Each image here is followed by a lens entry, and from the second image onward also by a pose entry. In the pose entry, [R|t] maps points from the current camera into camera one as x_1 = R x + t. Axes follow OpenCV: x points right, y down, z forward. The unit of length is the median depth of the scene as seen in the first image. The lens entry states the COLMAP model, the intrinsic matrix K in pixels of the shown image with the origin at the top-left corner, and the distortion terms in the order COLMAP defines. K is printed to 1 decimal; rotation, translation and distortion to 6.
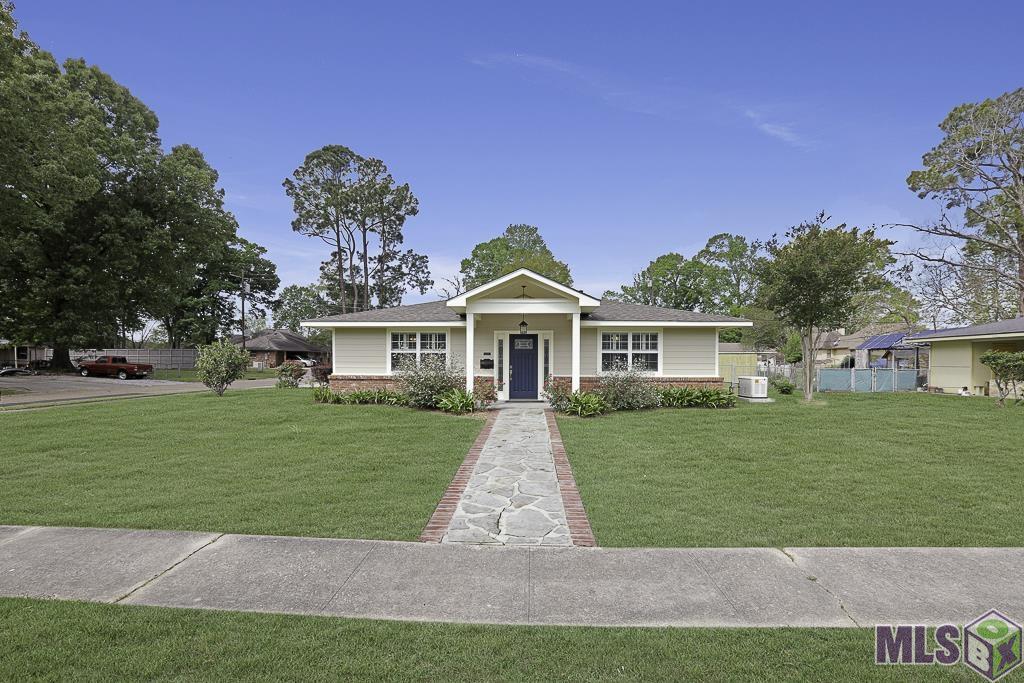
lens RADIAL K [[492.4, 0, 511.6], [0, 492.4, 364.9], [0, 0, 1]] dist [-0.033929, 0.021335]
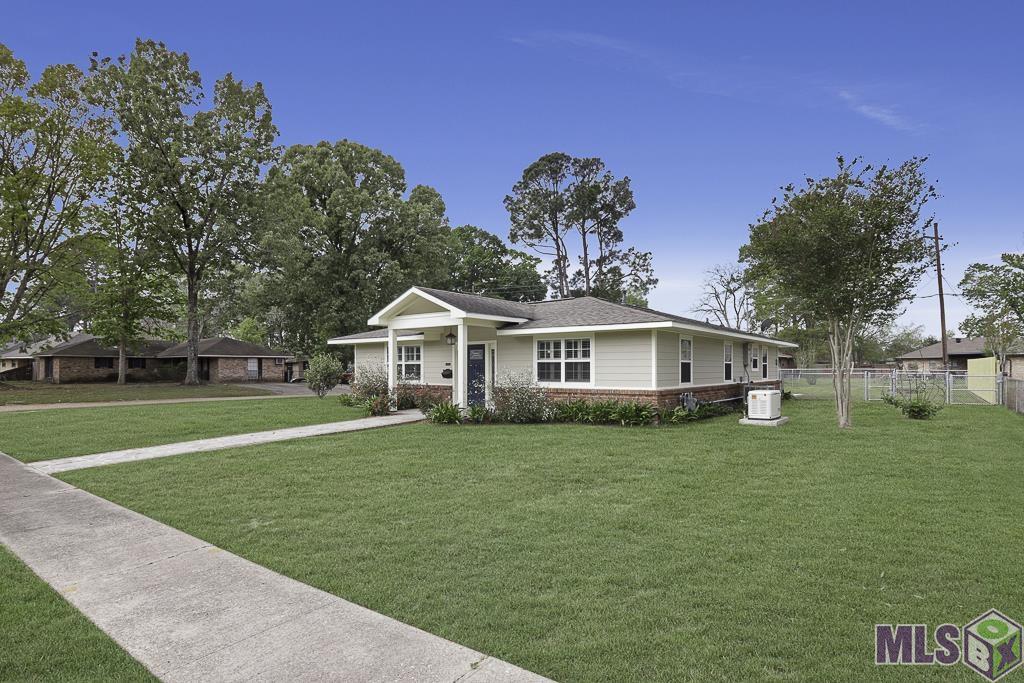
lens RADIAL K [[561.4, 0, 515.5], [0, 561.4, 356.3], [0, 0, 1]] dist [-0.025684, 0.000668]
pose [[0.826898, -0.016837, -0.562099, 0.218545], [-0.000777, 0.999517, -0.031081, -0.000632], [0.562351, 0.026138, 0.826486, 0.026334]]
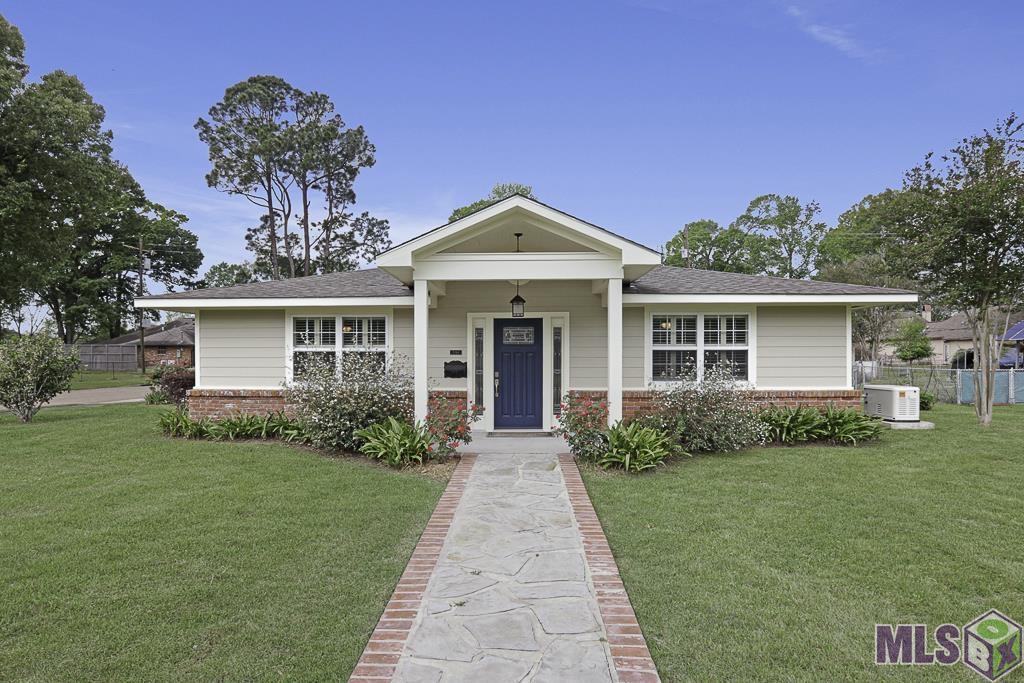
lens RADIAL K [[606.9, 0, 496.4], [0, 606.9, 342.2], [0, 0, 1]] dist [-0.042762, 0.049187]
pose [[0.999966, -0.005341, -0.006222, 0.000908], [0.005137, 0.999465, -0.032298, -0.003221], [0.006392, 0.032265, 0.999459, 0.081513]]
